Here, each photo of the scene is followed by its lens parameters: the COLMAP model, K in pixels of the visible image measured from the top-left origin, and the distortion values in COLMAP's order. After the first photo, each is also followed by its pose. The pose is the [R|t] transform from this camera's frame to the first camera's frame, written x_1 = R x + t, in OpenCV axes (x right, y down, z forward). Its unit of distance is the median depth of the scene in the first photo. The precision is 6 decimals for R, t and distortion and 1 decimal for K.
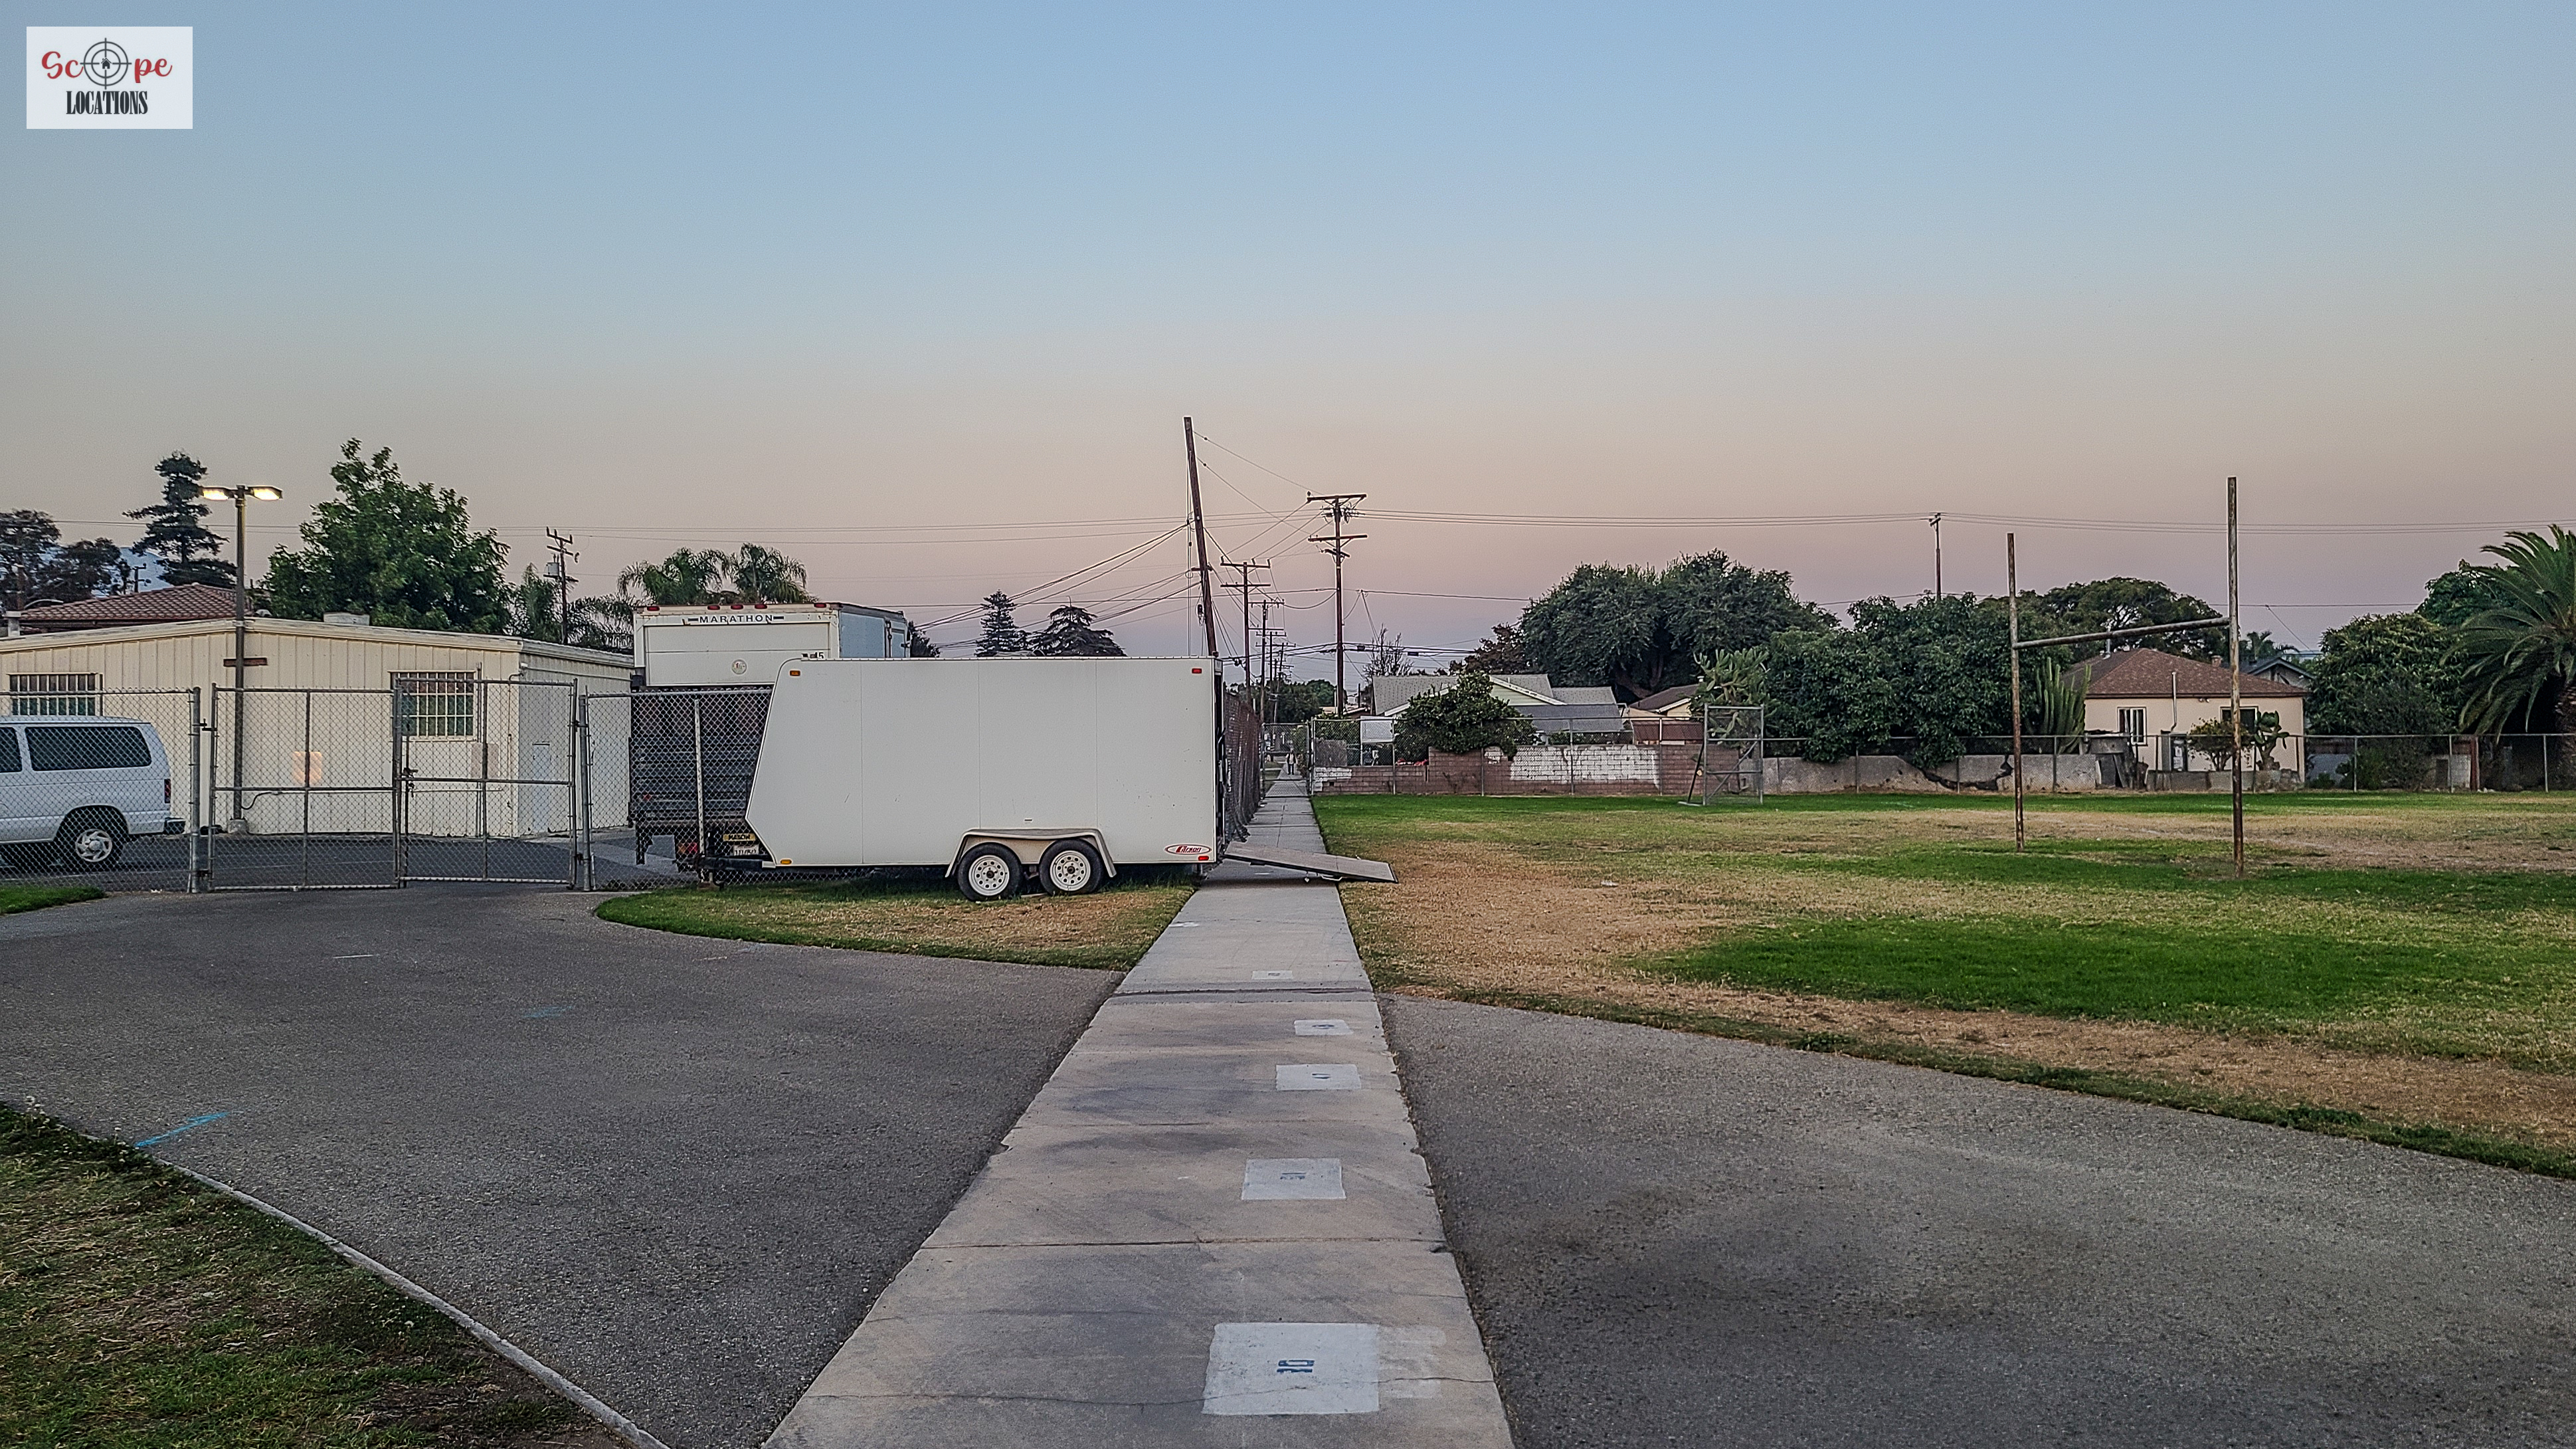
lens RADIAL K [[2006.7, 0, 1303.7], [0, 2006.7, 729.5], [0, 0, 1]] dist [0.045886, 0.000818]
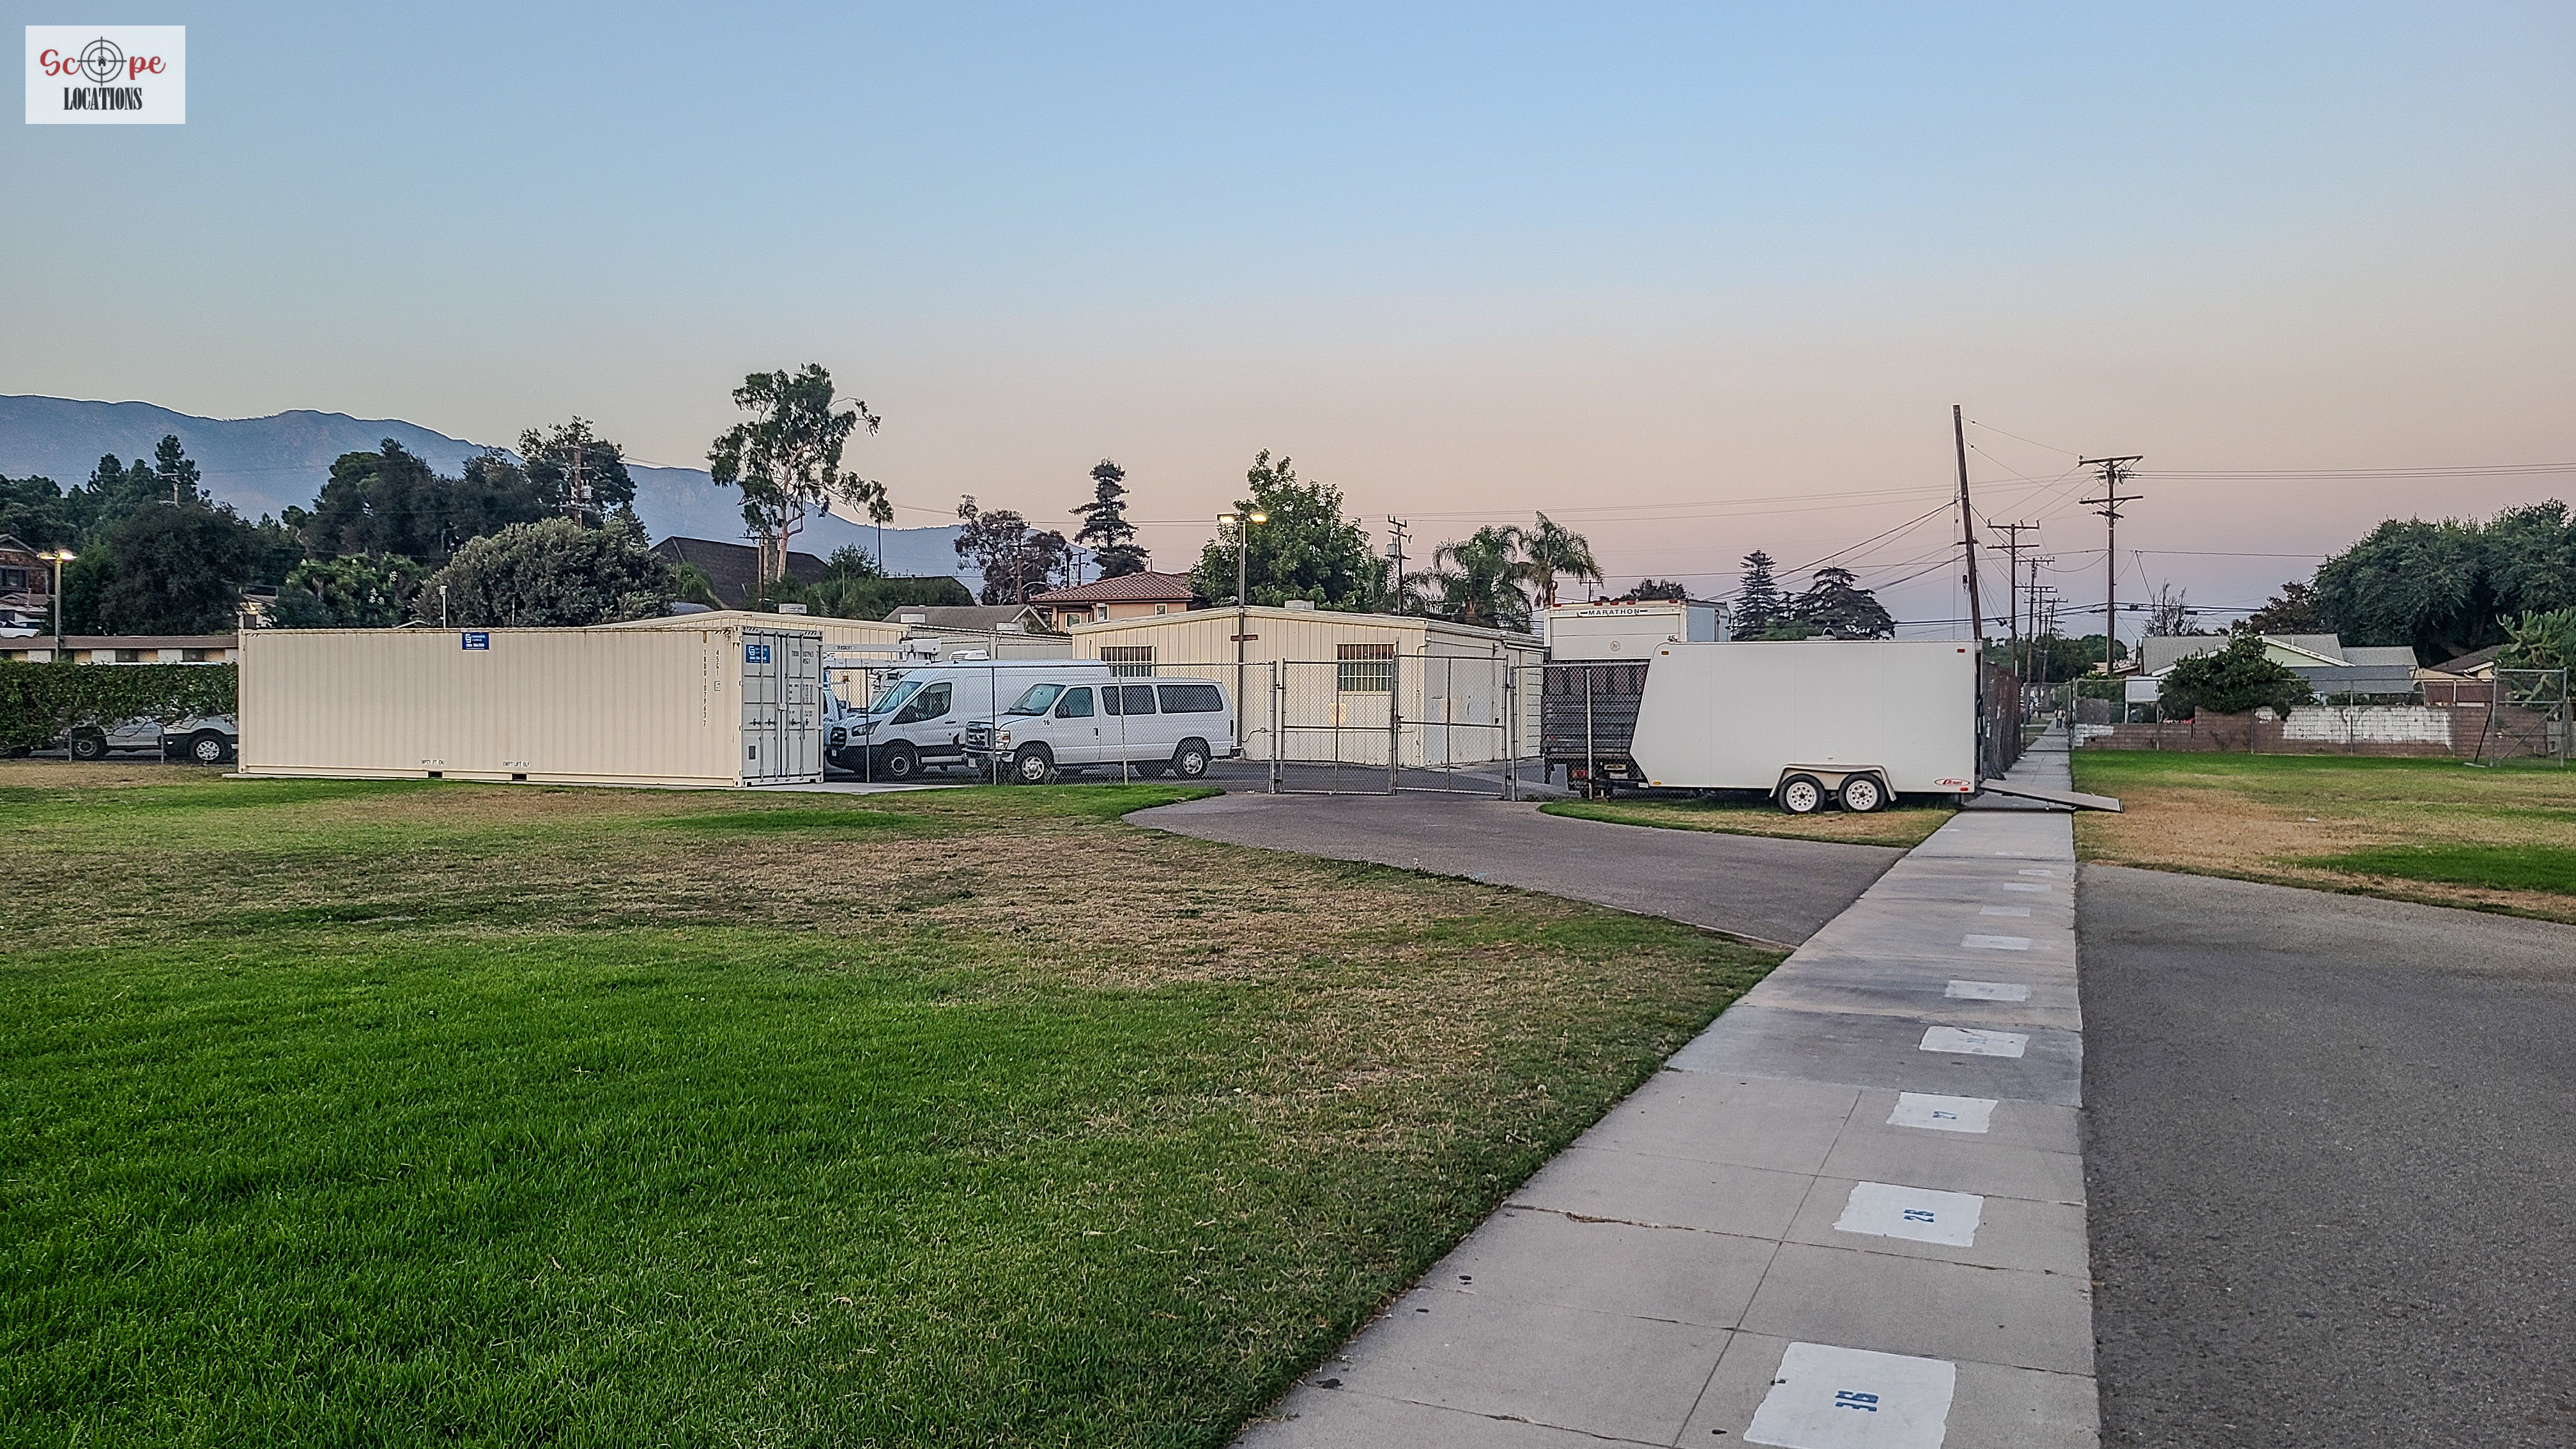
lens RADIAL K [[1922.7, 0, 1286.1], [0, 1922.7, 731.4], [0, 0, 1]] dist [0.049190, -0.026319]
pose [[0.925485, 0.016215, -0.378438, 0.006439], [-0.006567, 0.999620, 0.026771, -0.002231], [0.378728, -0.022291, 0.925239, -0.123957]]
